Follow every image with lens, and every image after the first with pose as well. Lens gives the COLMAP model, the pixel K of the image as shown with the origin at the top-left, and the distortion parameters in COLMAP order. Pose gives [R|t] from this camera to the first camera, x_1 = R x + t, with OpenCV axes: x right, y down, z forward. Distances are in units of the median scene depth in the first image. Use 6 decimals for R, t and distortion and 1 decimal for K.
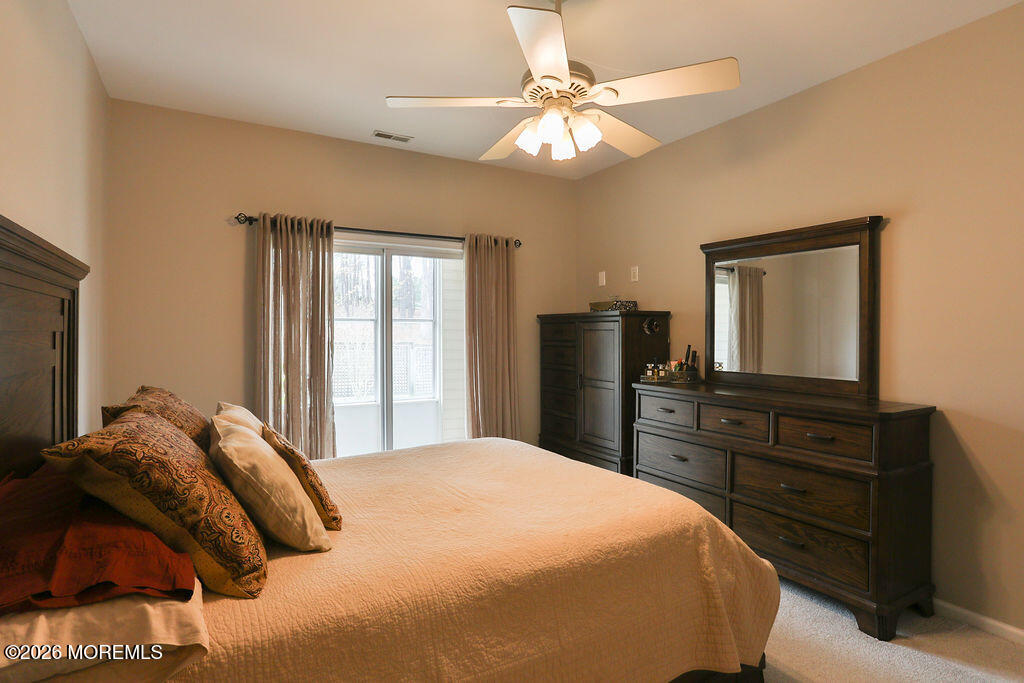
lens RADIAL K [[521.2, 0, 512.0], [0, 521.2, 341.5], [0, 0, 1]] dist [-0.002233, -0.000573]
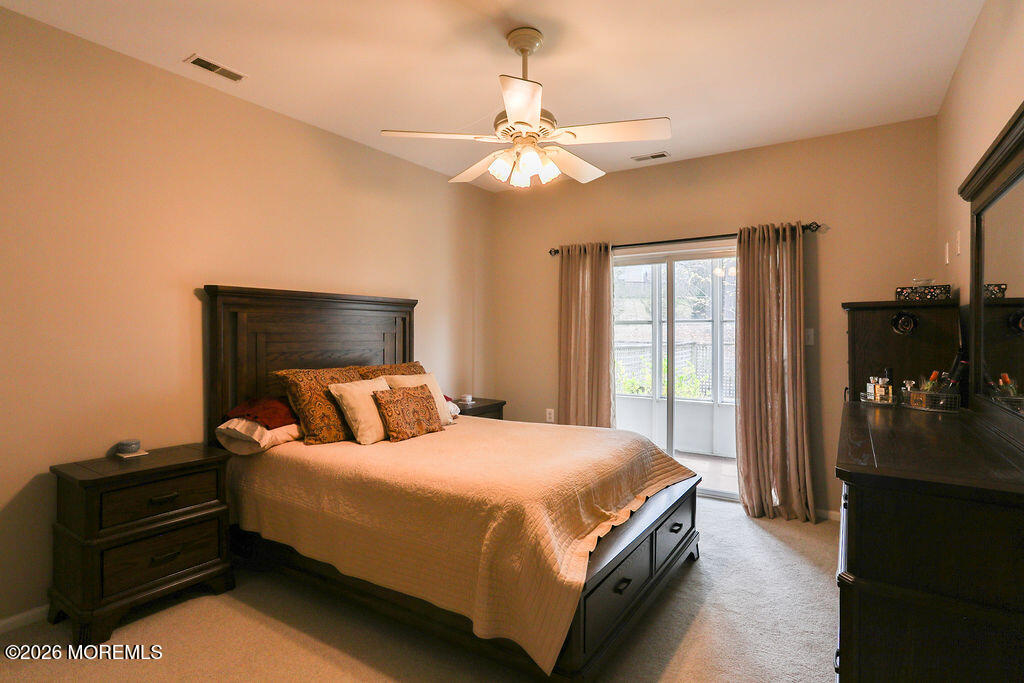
lens RADIAL K [[521.2, 0, 512.0], [0, 521.2, 341.5], [0, 0, 1]] dist [-0.002233, -0.000573]
pose [[0.440781, 0.011779, -0.897537, 0.658734], [-0.016115, 0.999857, 0.005208, -0.001499], [0.897470, 0.012168, 0.440907, 0.255181]]
